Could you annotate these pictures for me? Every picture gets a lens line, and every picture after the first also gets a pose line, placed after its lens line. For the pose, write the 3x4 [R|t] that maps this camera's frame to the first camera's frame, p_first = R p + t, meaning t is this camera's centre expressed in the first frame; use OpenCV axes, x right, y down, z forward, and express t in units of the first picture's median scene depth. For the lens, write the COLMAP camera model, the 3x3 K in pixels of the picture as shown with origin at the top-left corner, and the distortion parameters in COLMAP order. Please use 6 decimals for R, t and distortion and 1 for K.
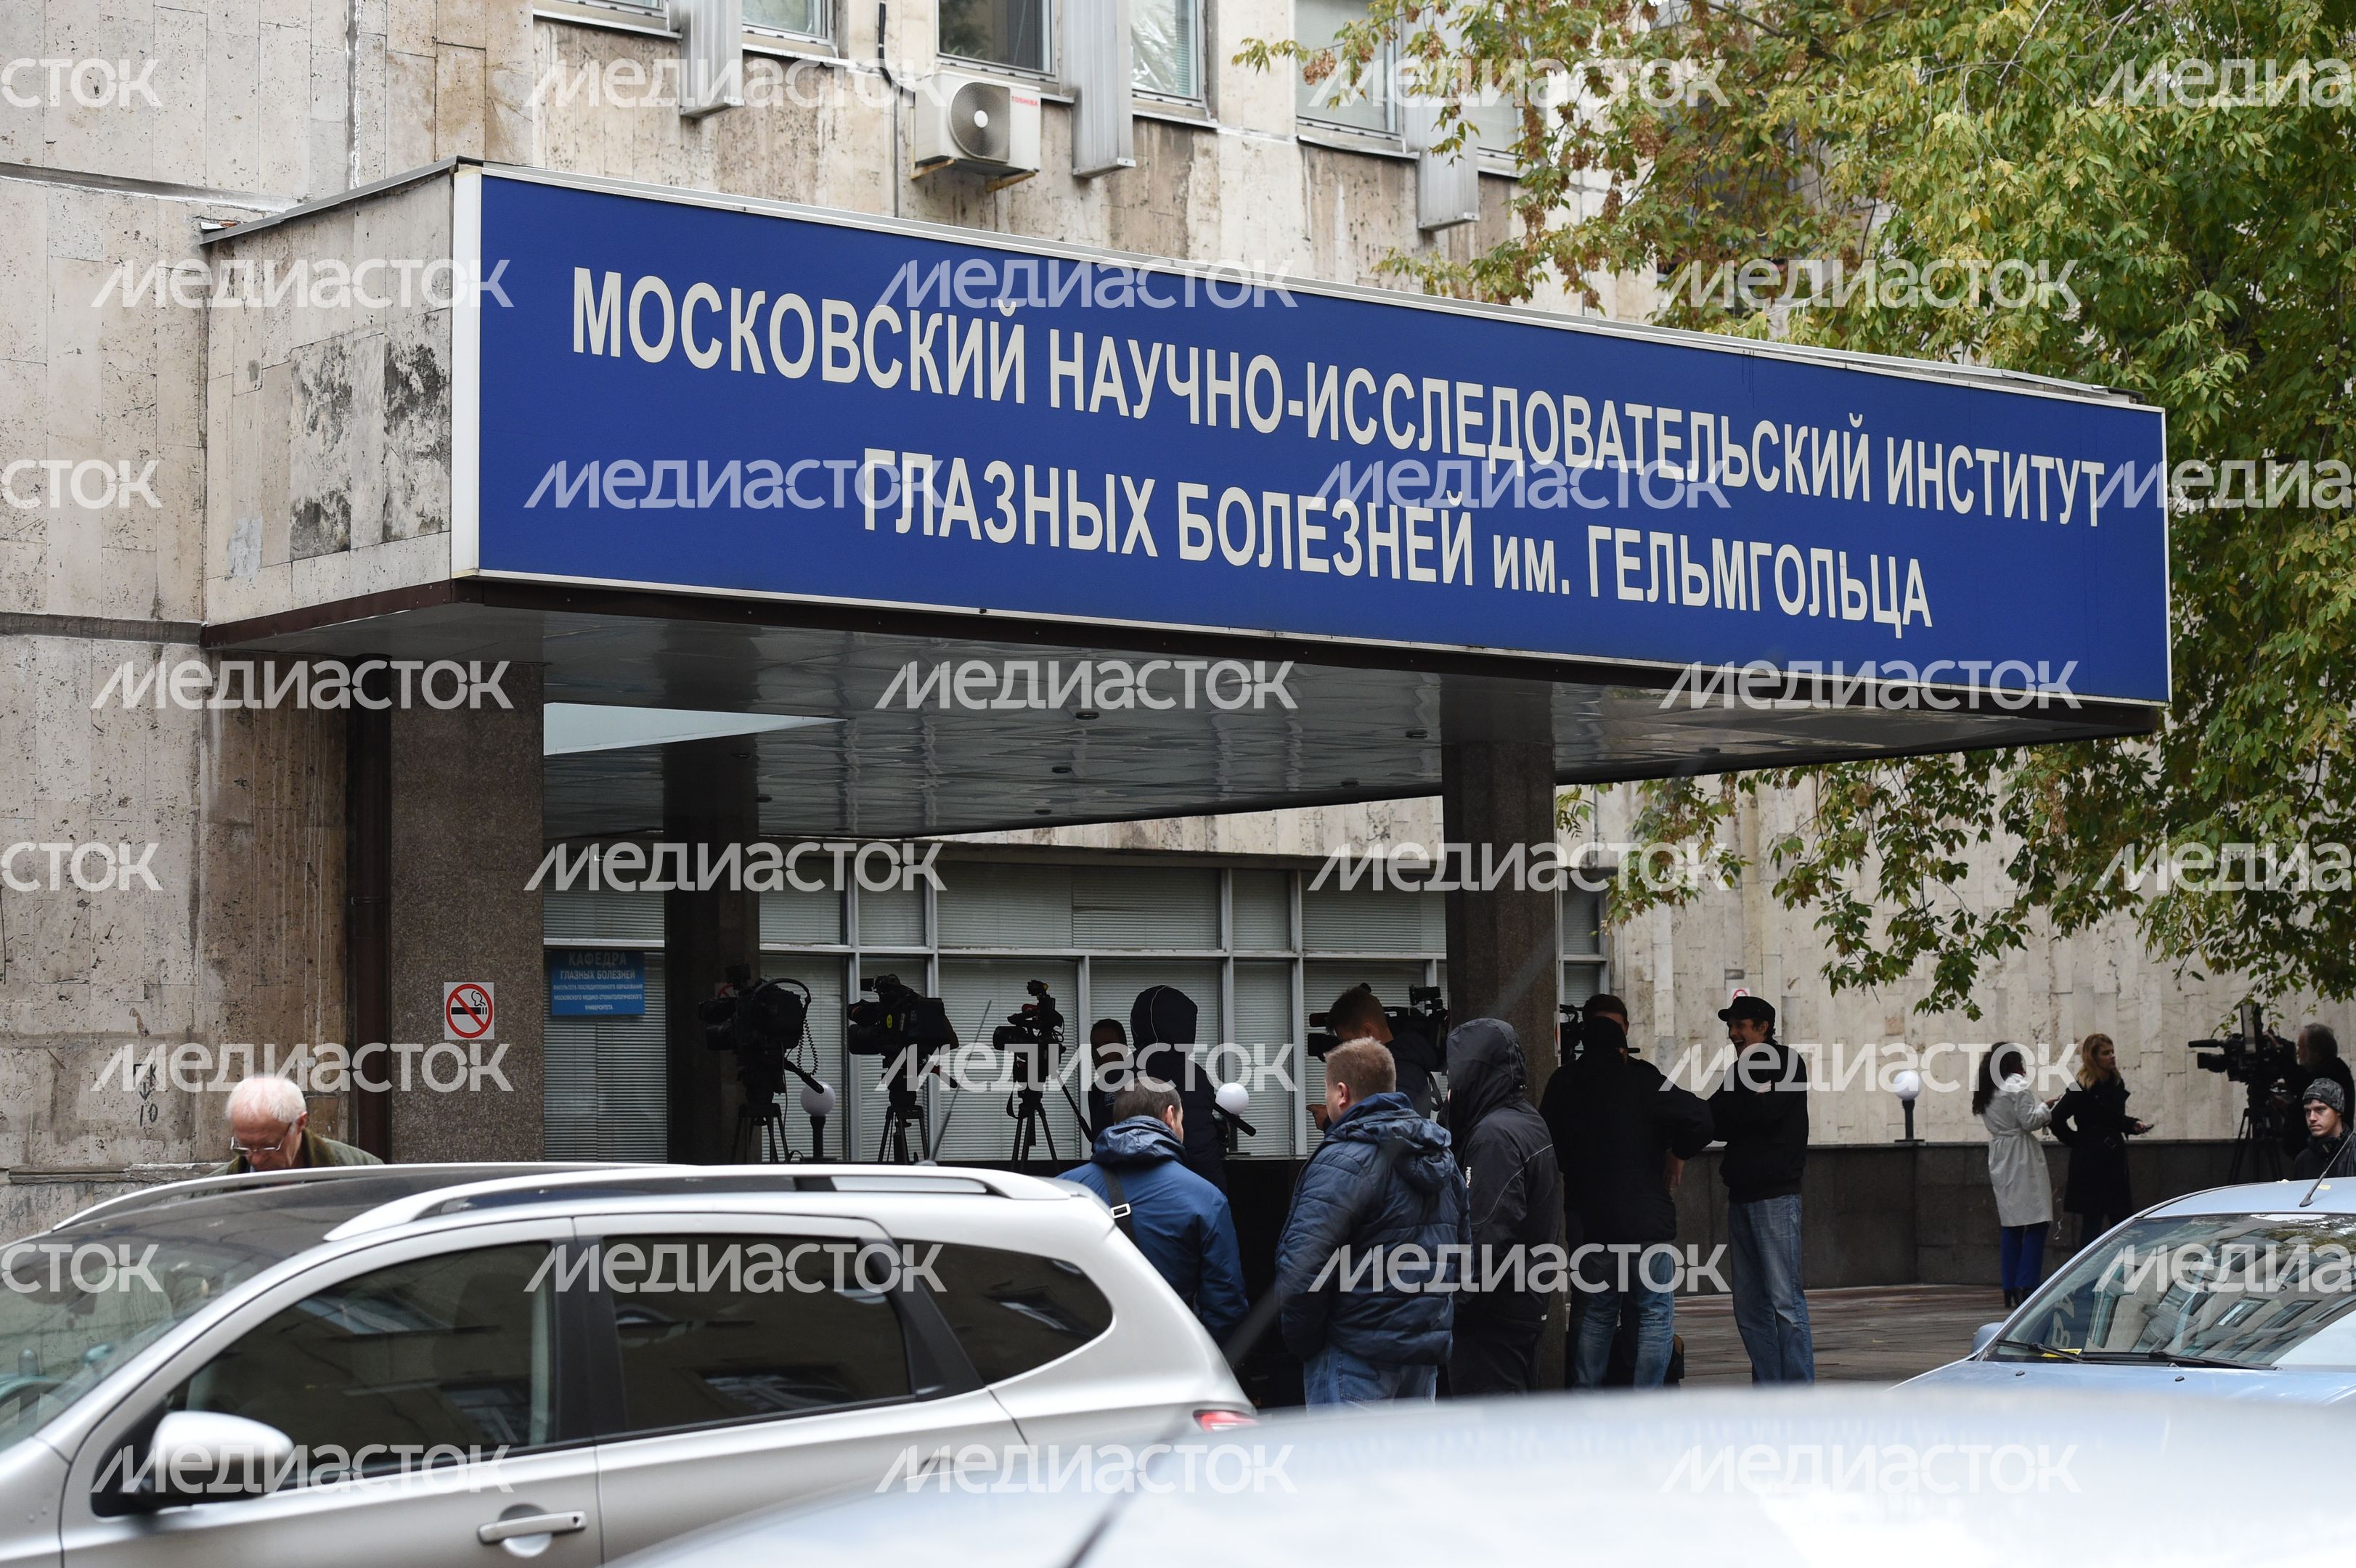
lens RADIAL K [[4822.8, 0, 1178.0], [0, 4822.8, 784.0], [0, 0, 1]] dist [-0.295719, 4.159643]
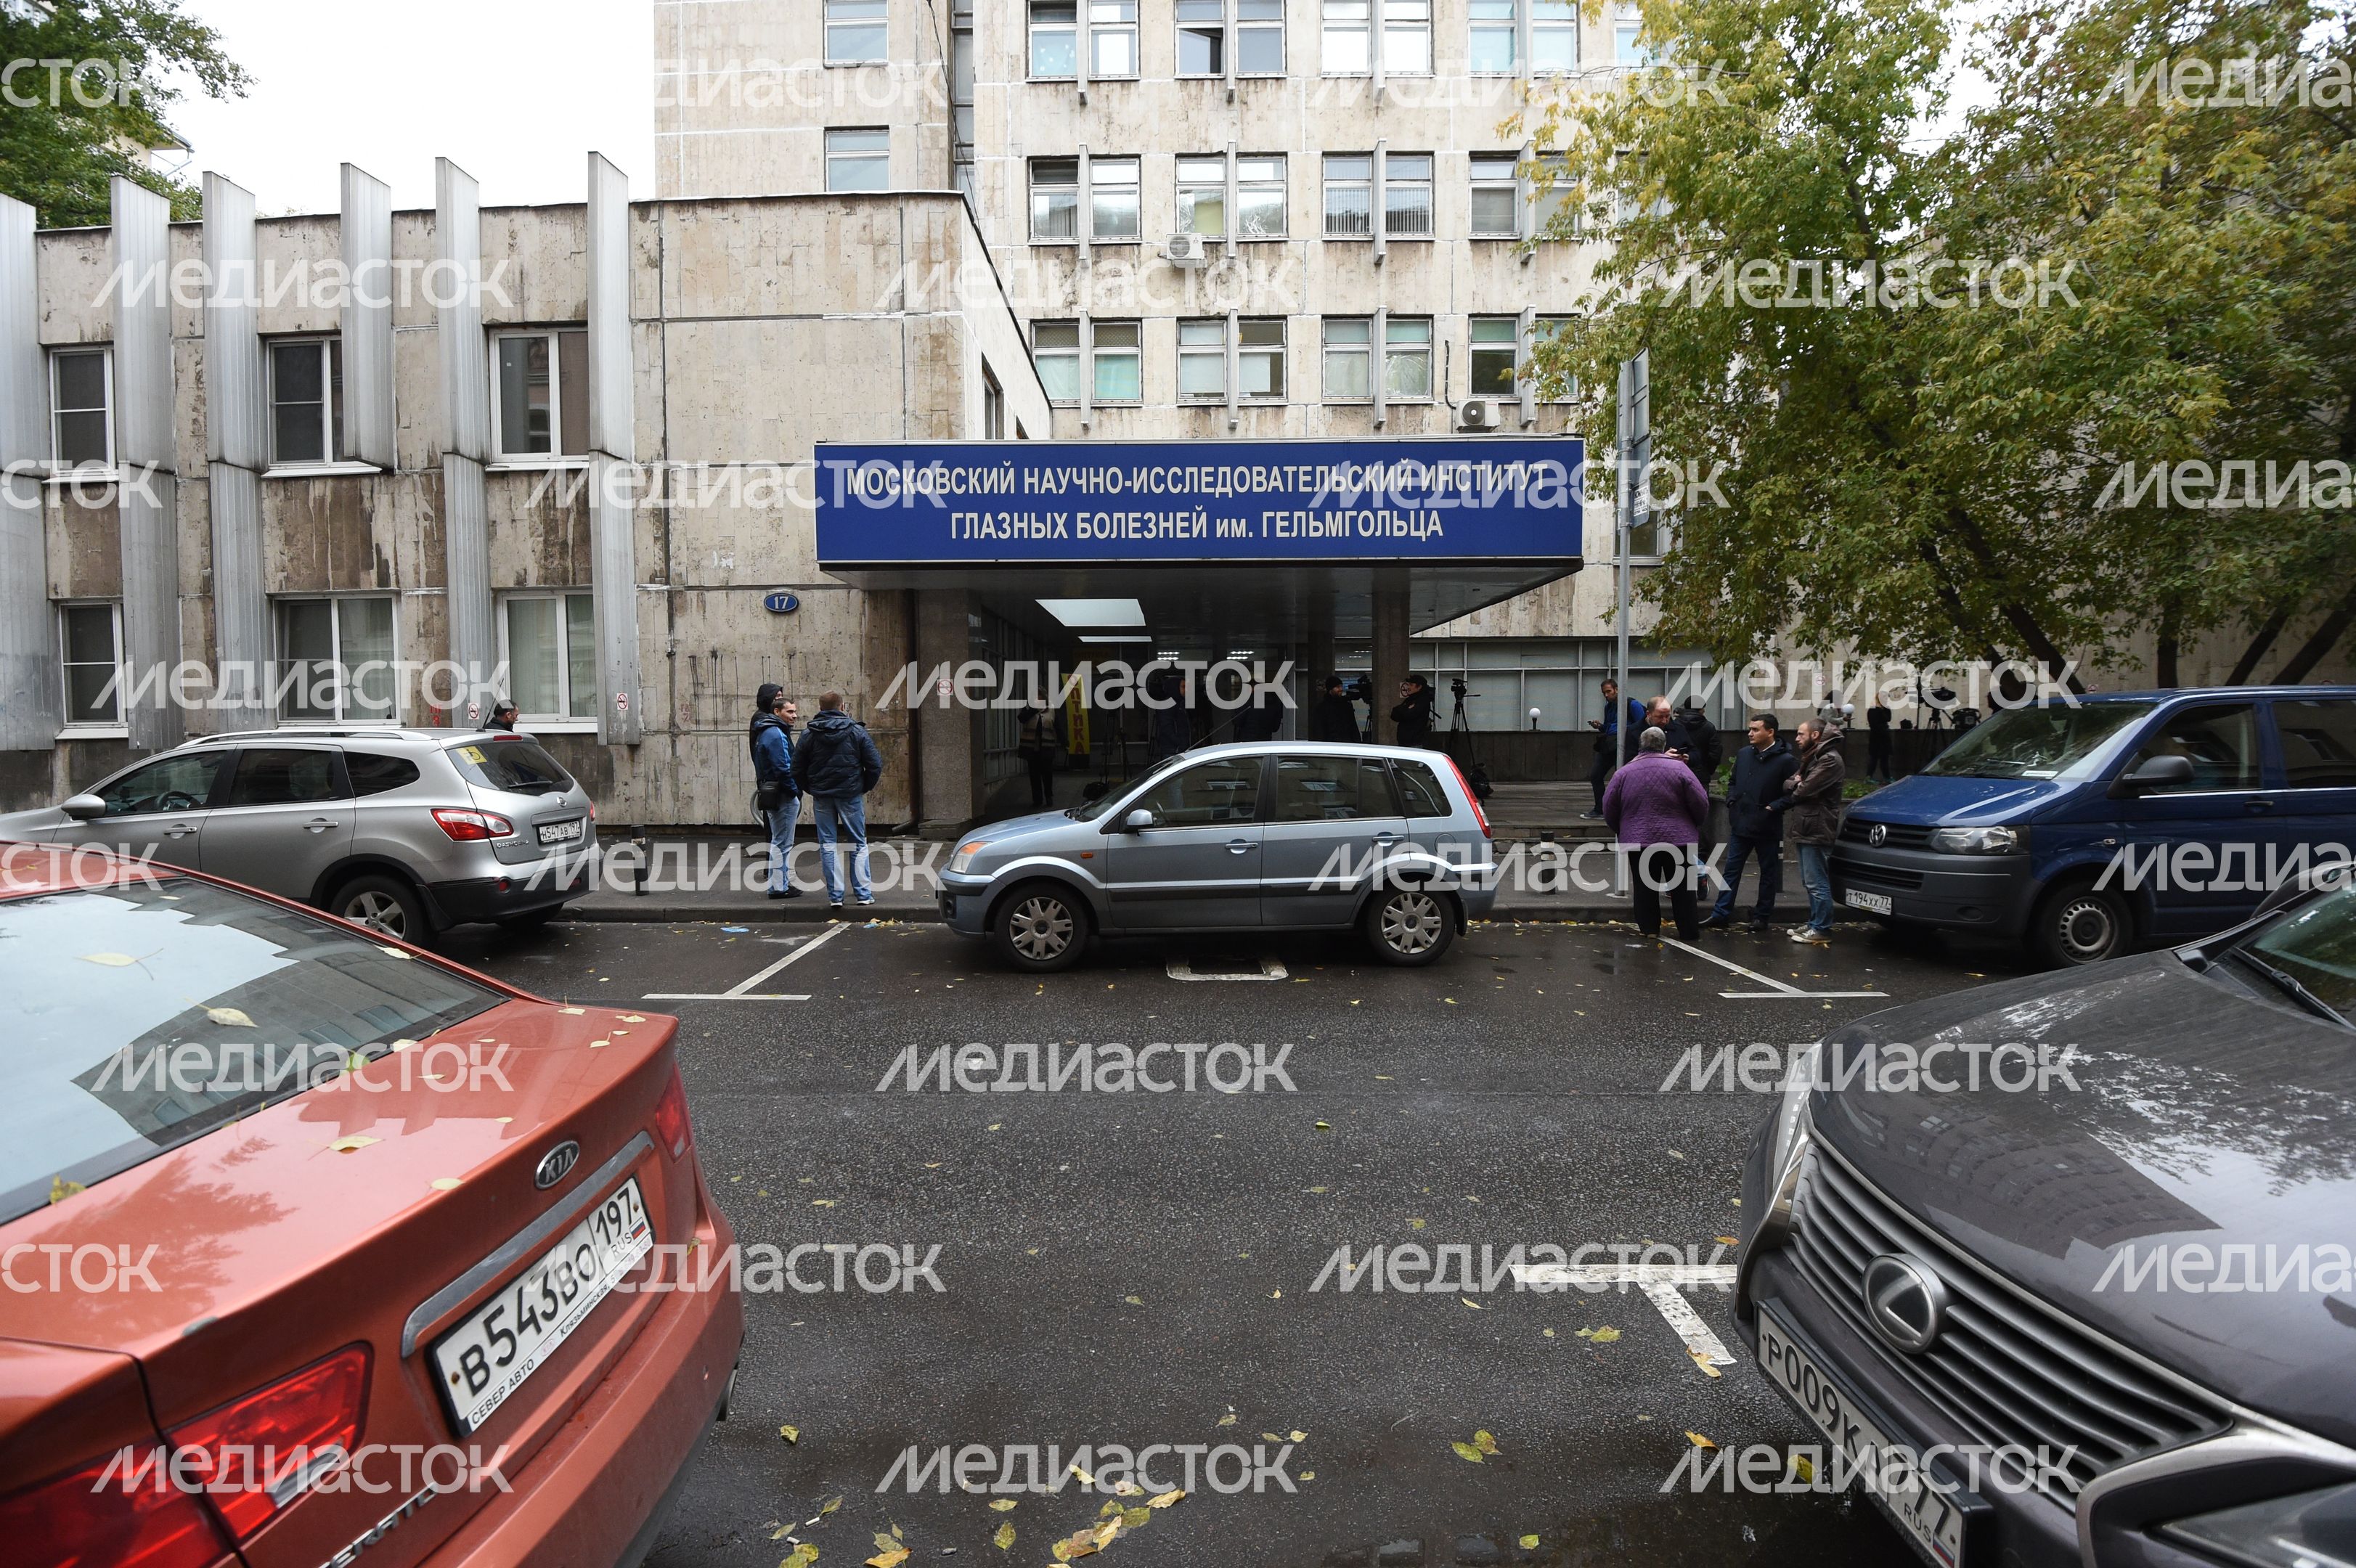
lens RADIAL K [[1069.4, 0, 1162.2], [0, 1069.4, 785.0], [0, 0, 1]] dist [-0.002865, -0.023673]
pose [[0.757749, 0.044467, -0.651029, 0.485057], [0.043654, 0.991986, 0.118565, 0.031268], [0.651084, -0.118263, 0.749736, 0.482882]]
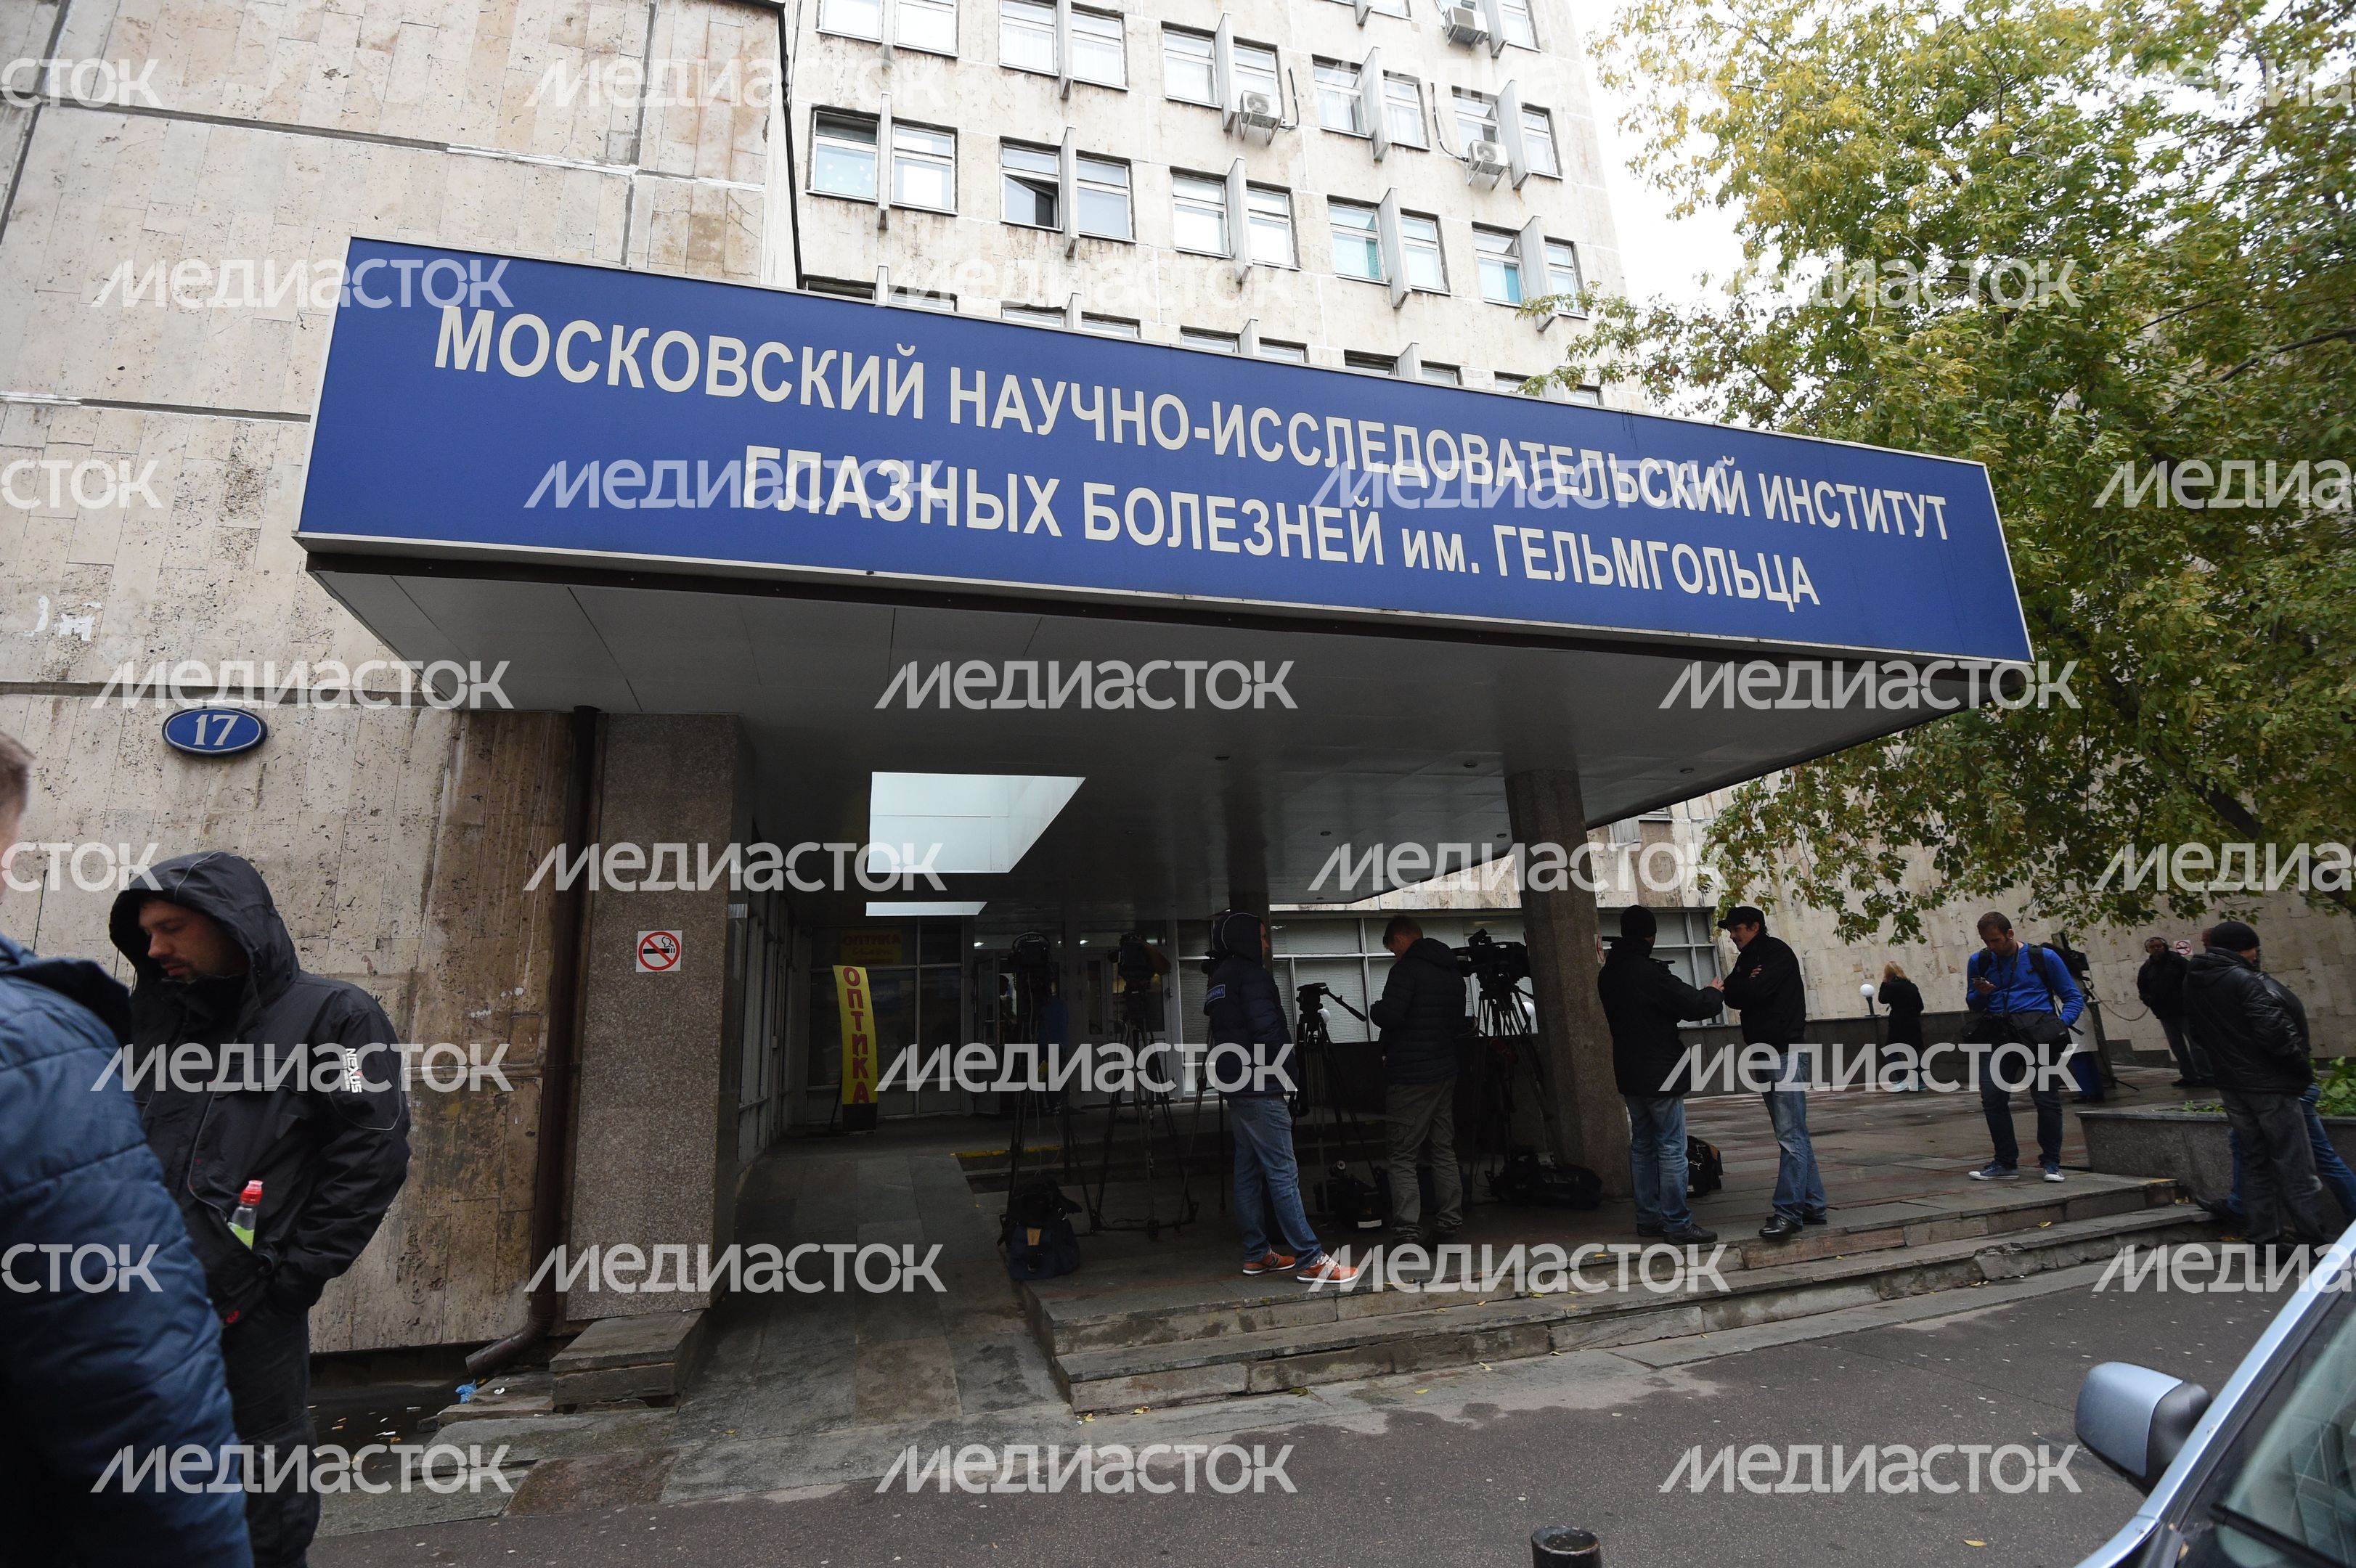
lens RADIAL K [[1069.4, 0, 1162.2], [0, 1069.4, 785.0], [0, 0, 1]] dist [-0.002865, -0.023673]
pose [[0.910299, -0.126739, -0.394072, 0.113521], [0.063821, 0.983564, -0.168904, 0.059871], [0.409002, 0.128603, 0.903426, 0.748072]]
